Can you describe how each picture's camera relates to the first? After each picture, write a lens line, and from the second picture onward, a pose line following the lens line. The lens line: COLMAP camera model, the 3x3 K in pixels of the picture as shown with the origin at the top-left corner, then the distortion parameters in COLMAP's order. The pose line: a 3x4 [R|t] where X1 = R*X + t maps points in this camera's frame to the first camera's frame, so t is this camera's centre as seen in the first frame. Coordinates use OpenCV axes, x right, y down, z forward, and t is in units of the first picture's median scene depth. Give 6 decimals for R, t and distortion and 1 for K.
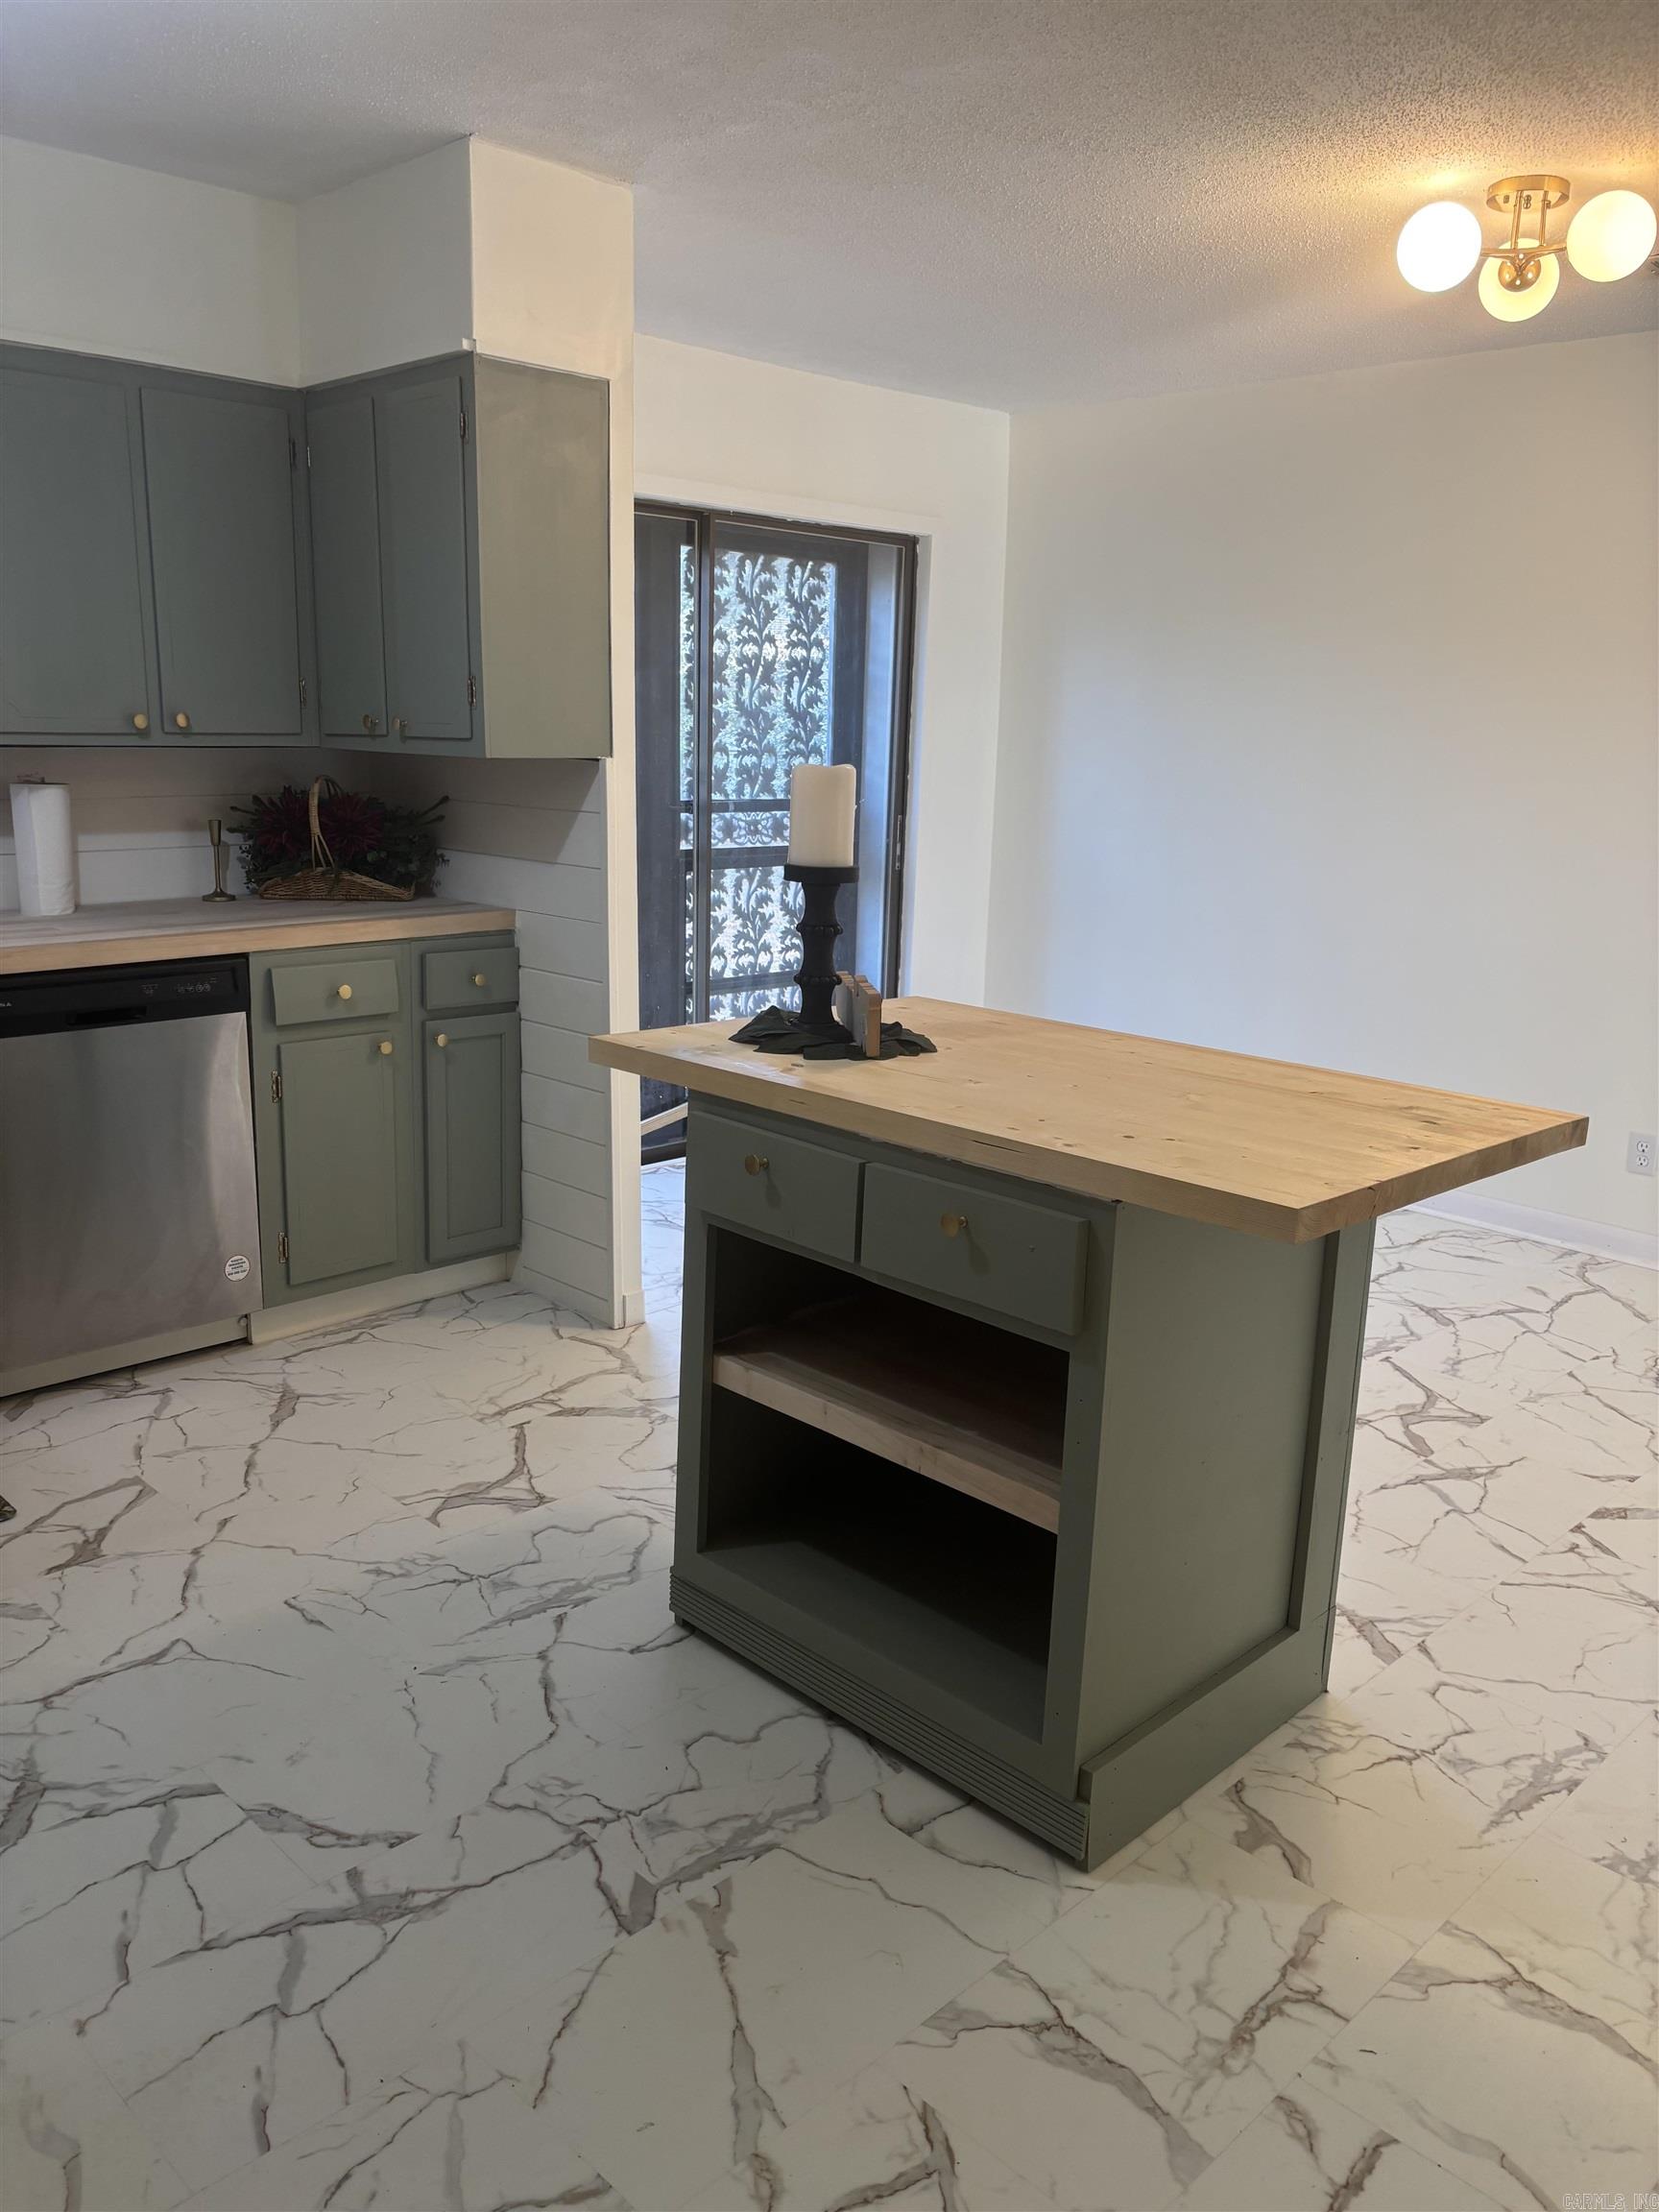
lens RADIAL K [[1668.7, 0, 808.8], [0, 1668.7, 1116.0], [0, 0, 1]] dist [0.040843, -0.049908]
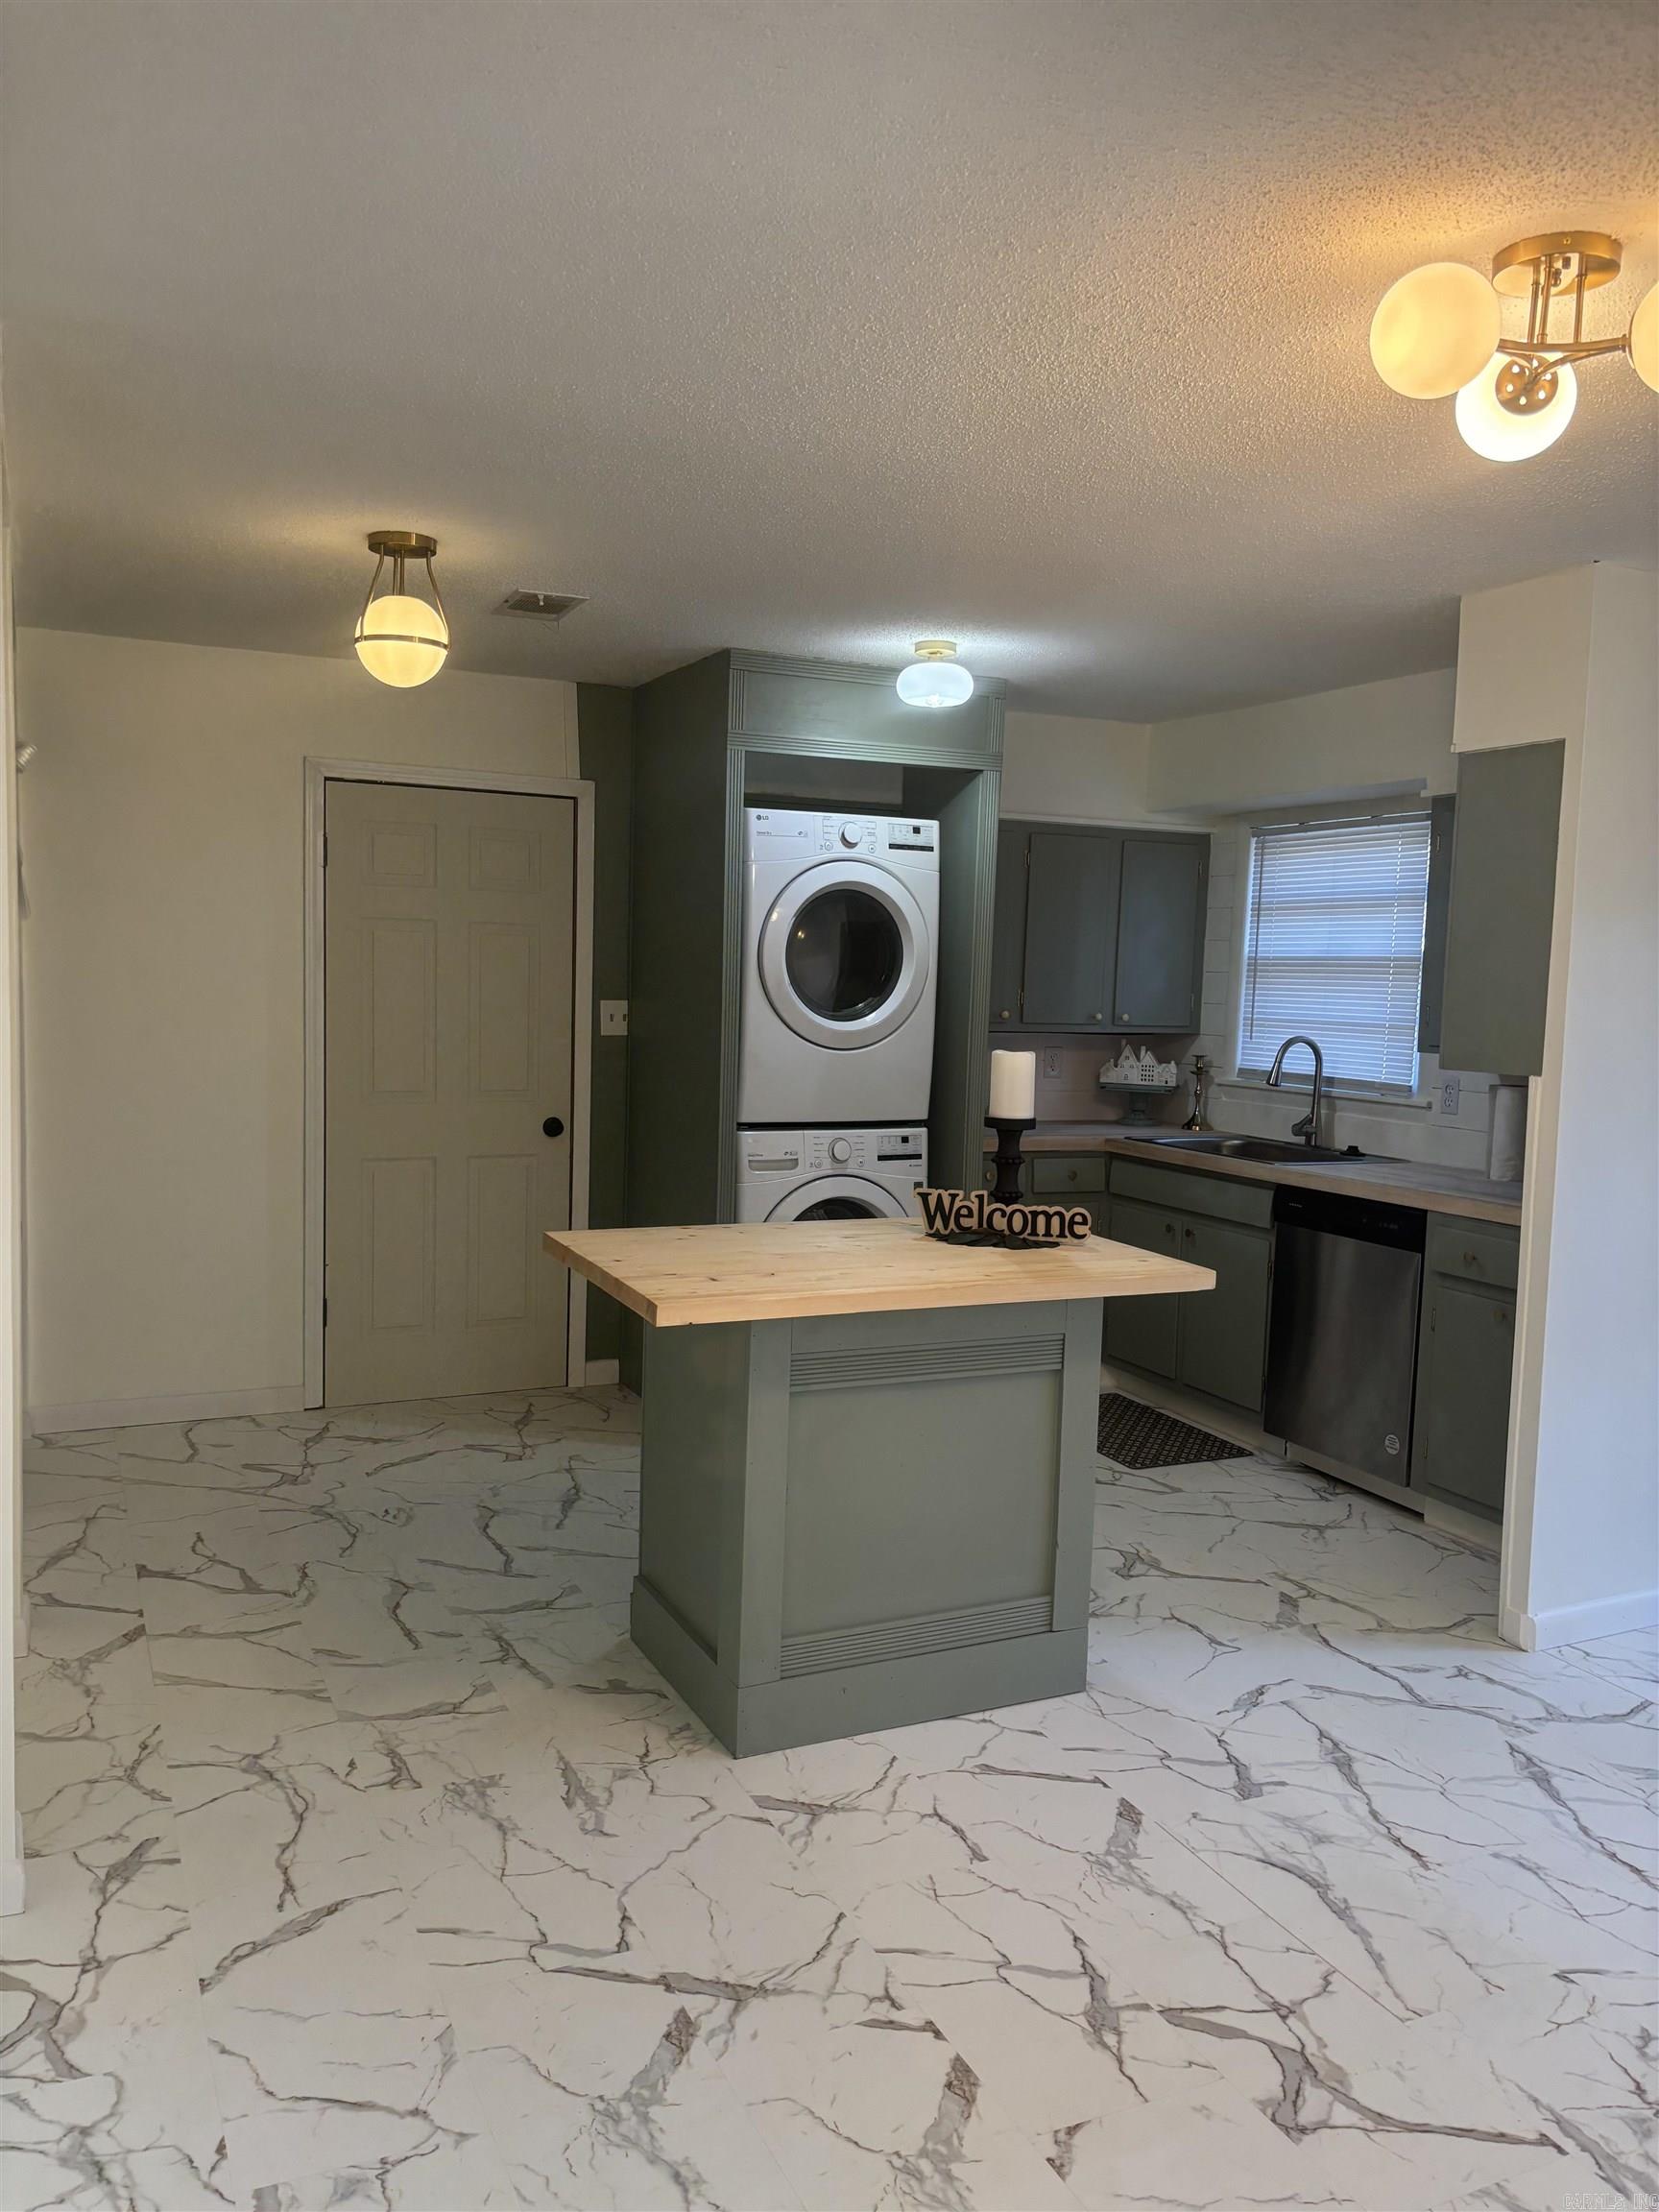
lens RADIAL K [[1668.7, 0, 815.7], [0, 1668.7, 1107.0], [0, 0, 1]] dist [0.040843, -0.049908]
pose [[-0.336209, 0.042511, -0.940827, 1.152622], [-0.253632, 0.957985, 0.133923, -0.249213], [0.906992, 0.283650, -0.311301, 1.032728]]
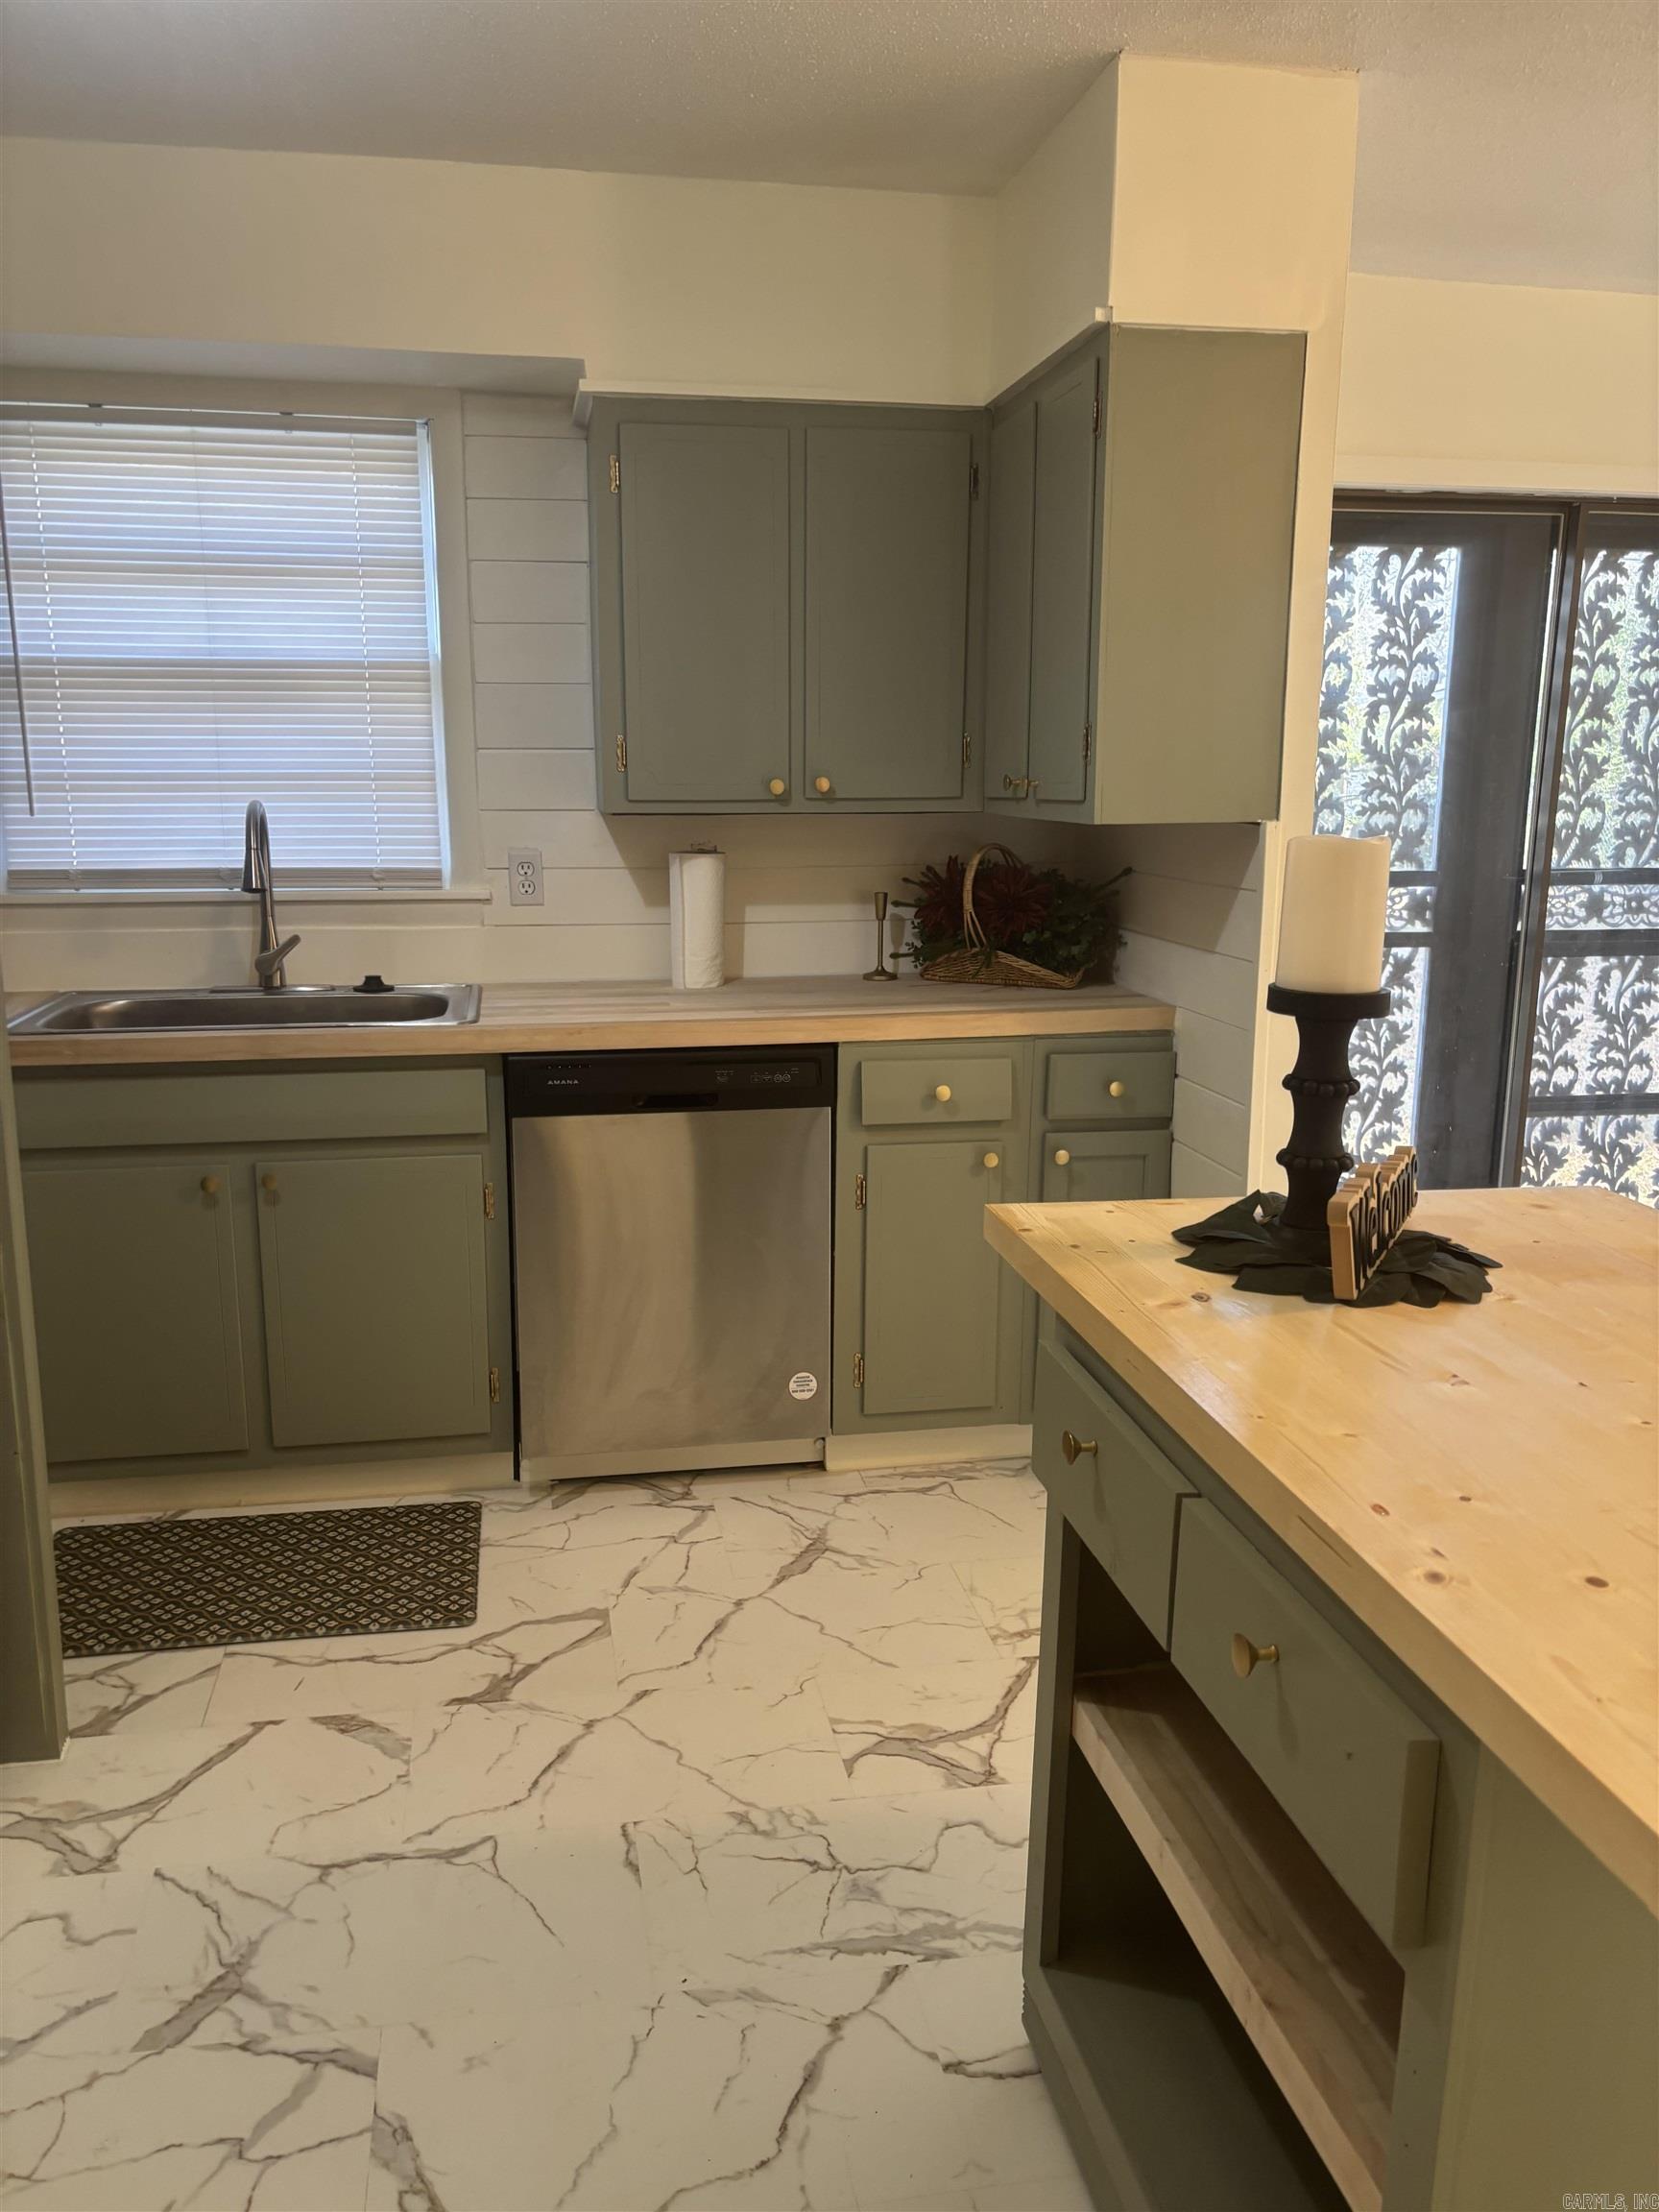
lens RADIAL K [[1668.7, 0, 810.7], [0, 1668.7, 1114.8], [0, 0, 1]] dist [0.040843, -0.049908]
pose [[0.823783, 0.095141, -0.558865, 0.168565], [-0.112399, 0.993657, 0.003479, -0.065400], [0.555651, 0.059950, 0.829251, 0.276849]]
